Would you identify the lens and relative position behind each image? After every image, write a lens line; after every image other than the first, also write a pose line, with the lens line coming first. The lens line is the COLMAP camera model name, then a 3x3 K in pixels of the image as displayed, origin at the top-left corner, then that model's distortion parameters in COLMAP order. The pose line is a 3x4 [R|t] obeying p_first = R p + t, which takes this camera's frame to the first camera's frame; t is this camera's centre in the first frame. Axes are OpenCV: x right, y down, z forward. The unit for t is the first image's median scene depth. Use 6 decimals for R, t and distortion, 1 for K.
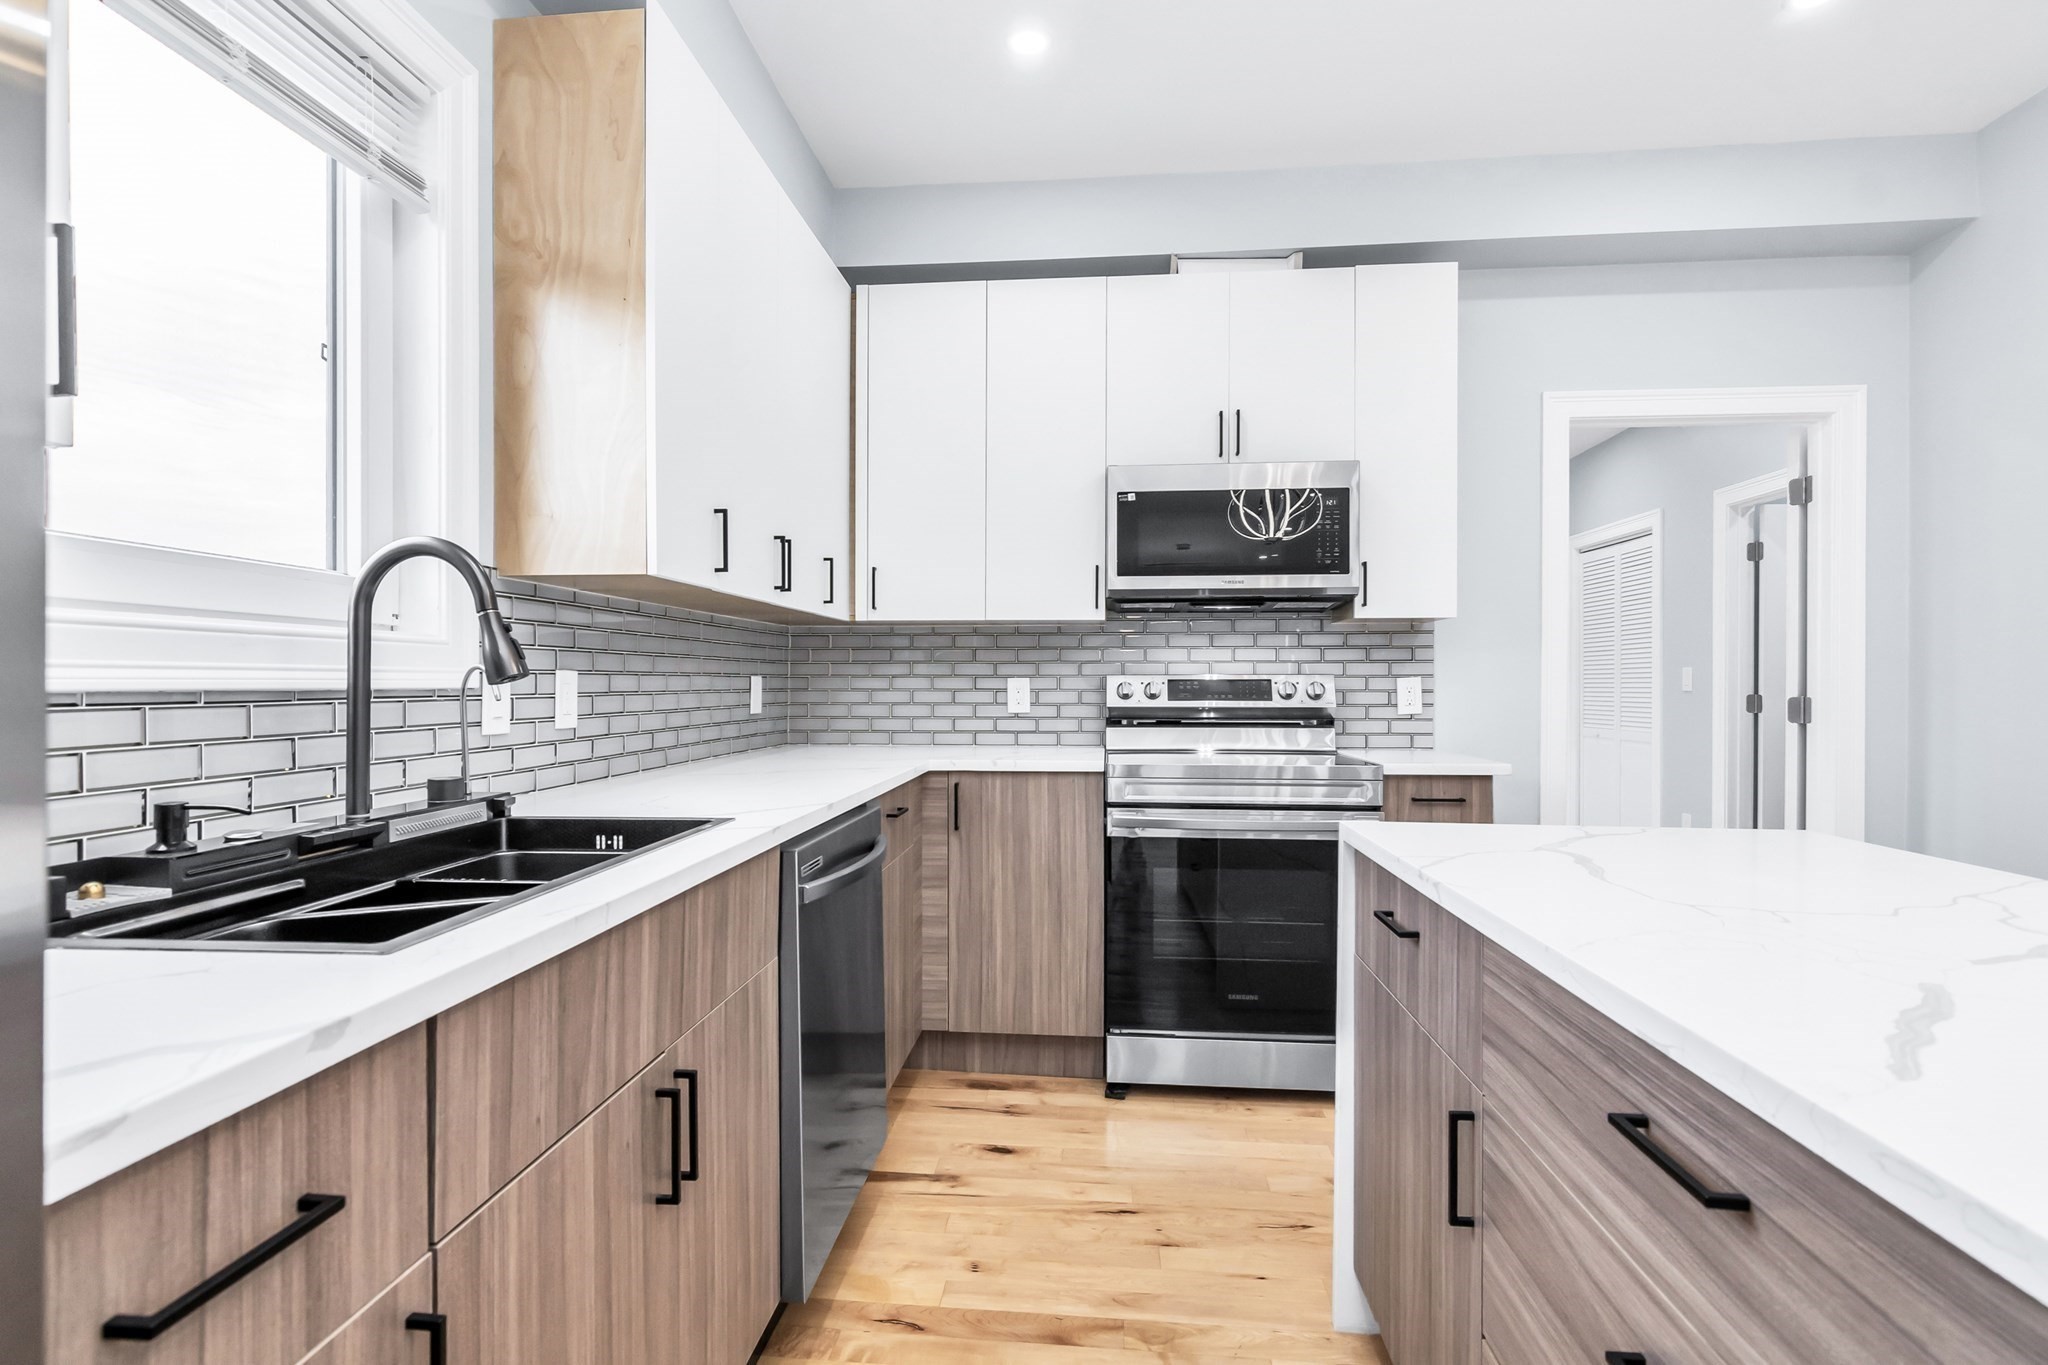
lens RADIAL K [[1014.5, 0, 1003.5], [0, 1014.5, 688.9], [0, 0, 1]] dist [0.000026, -0.000103]
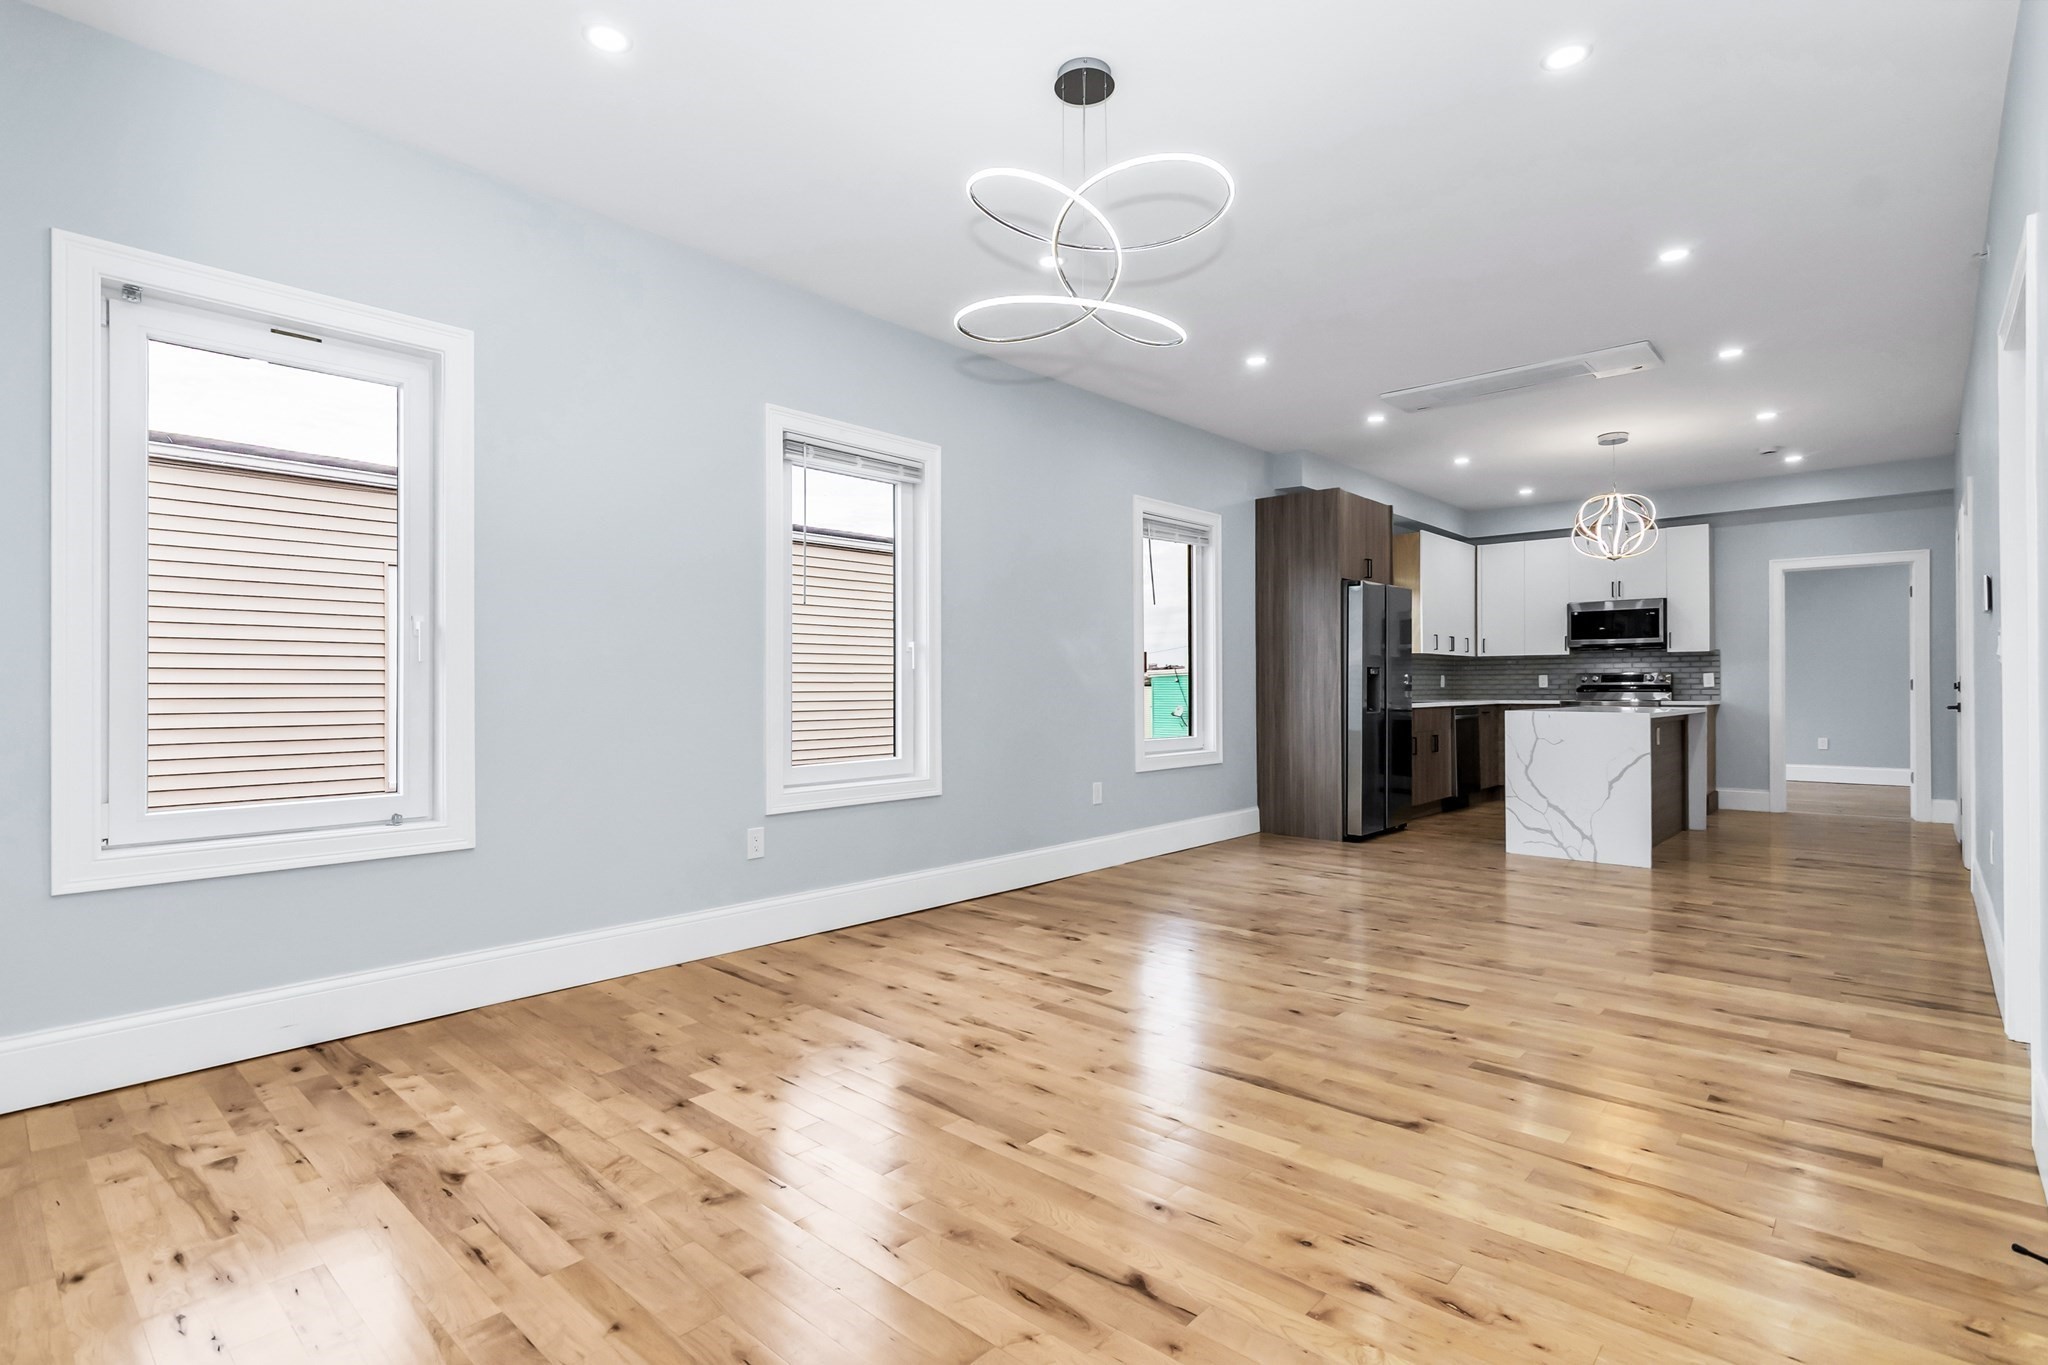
lens RADIAL K [[992.7, 0, 1024.0], [0, 992.7, 682.5], [0, 0, 1]] dist [0.000590, 0.000120]
pose [[0.810360, -0.006598, -0.585895, 0.631654], [0.000248, 0.999940, -0.010918, 0.055017], [0.585933, 0.008702, 0.810313, -2.816344]]
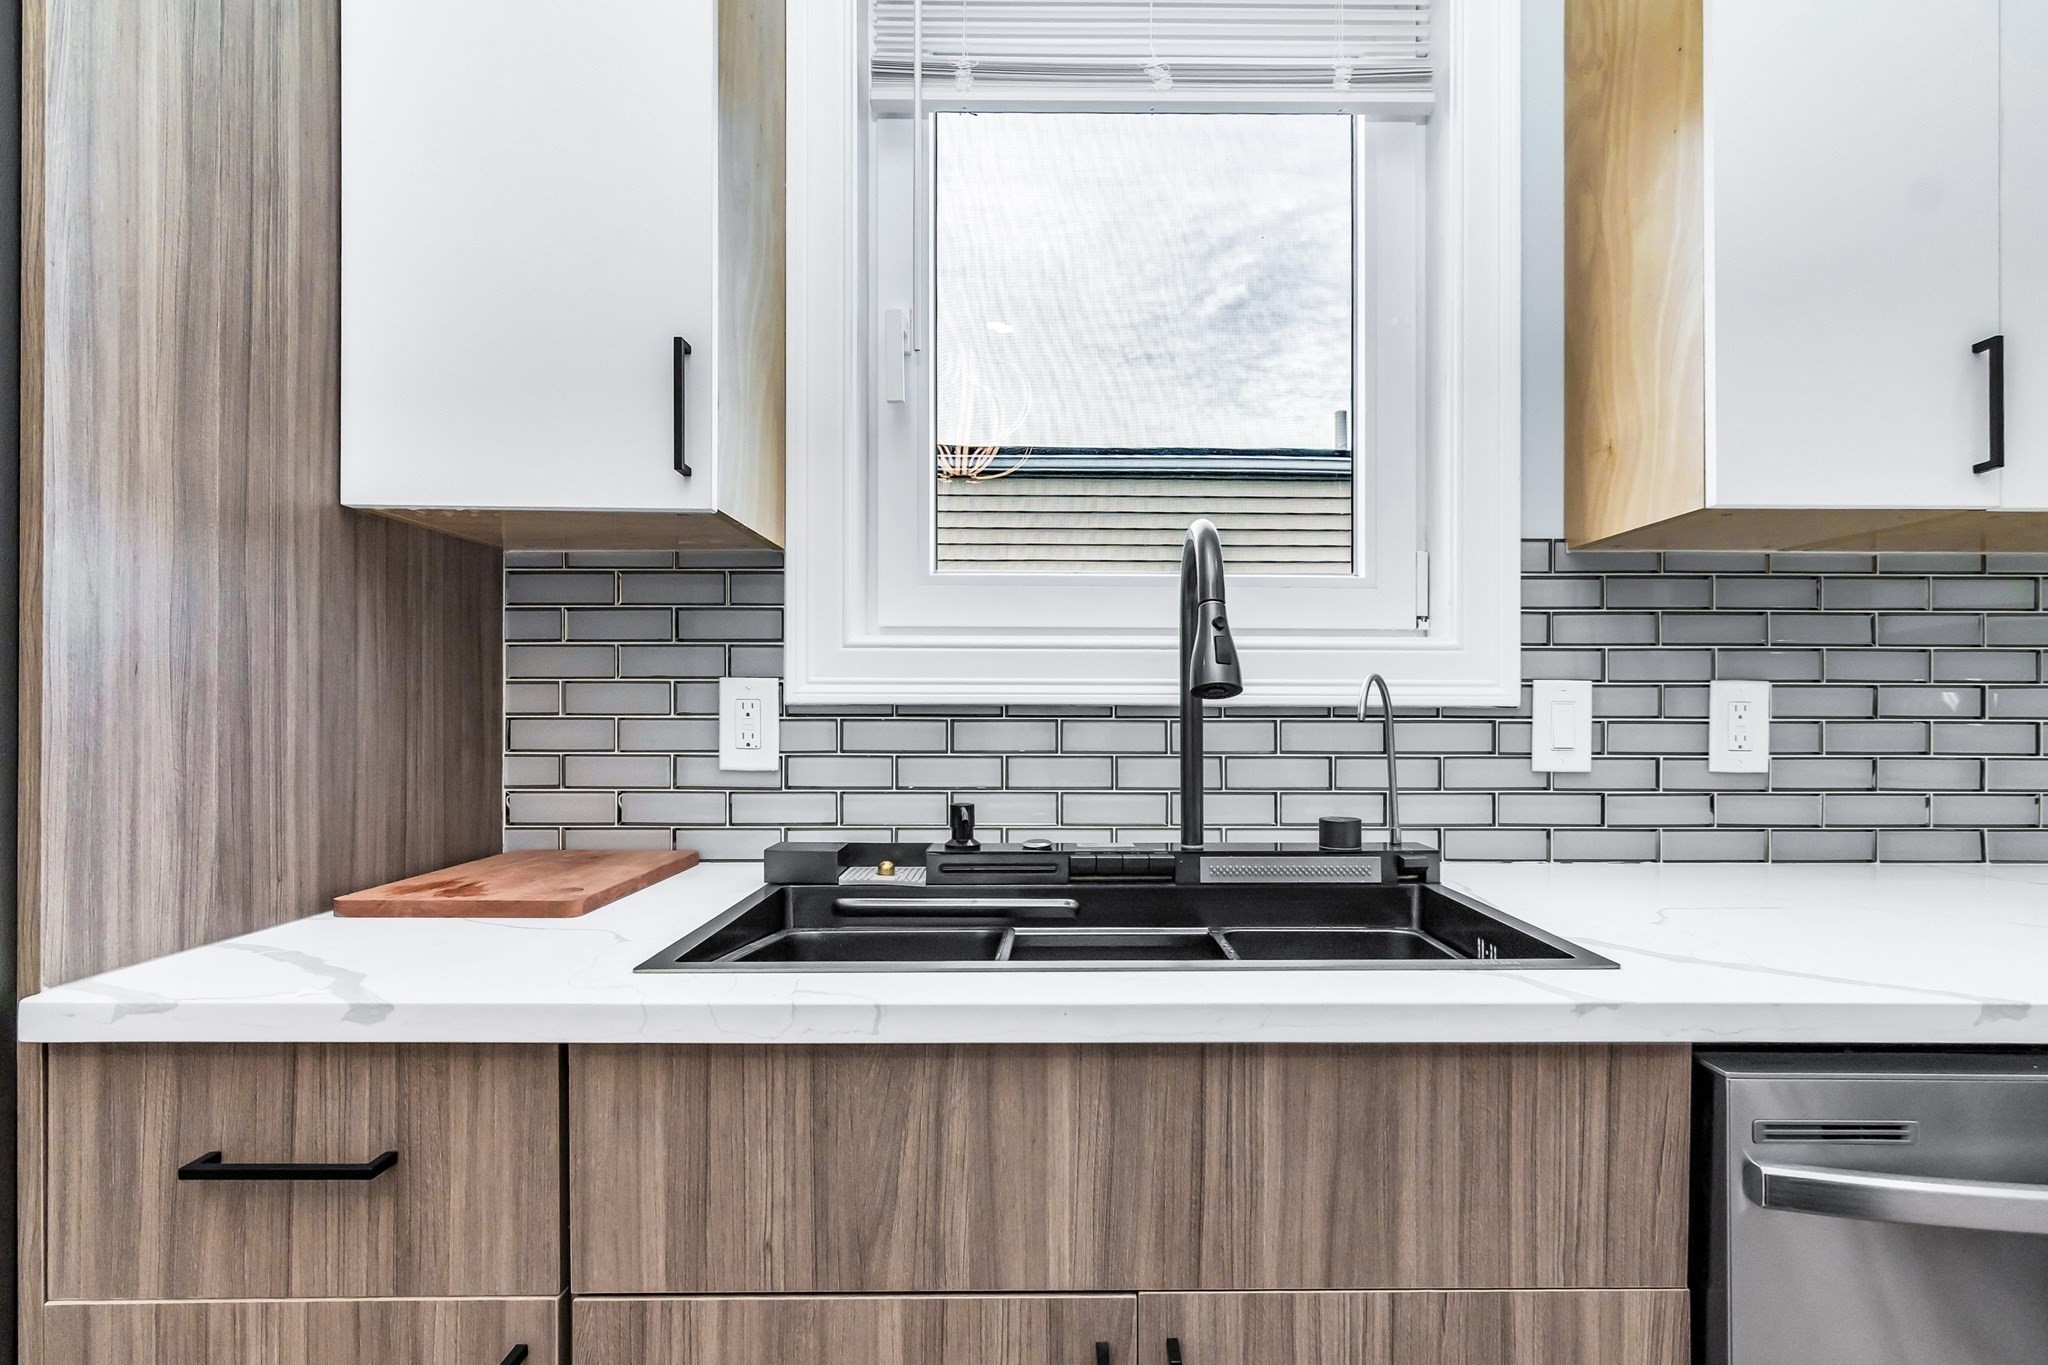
lens RADIAL K [[993.8, 0, 965.4], [0, 993.8, 700.8], [0, 0, 1]] dist [0.000390, 0.000918]
pose [[0.102939, -0.001609, -0.994686, 0.137364], [-0.009346, 0.999953, -0.002585, 0.000236], [0.994644, 0.009562, 0.102919, 0.446970]]
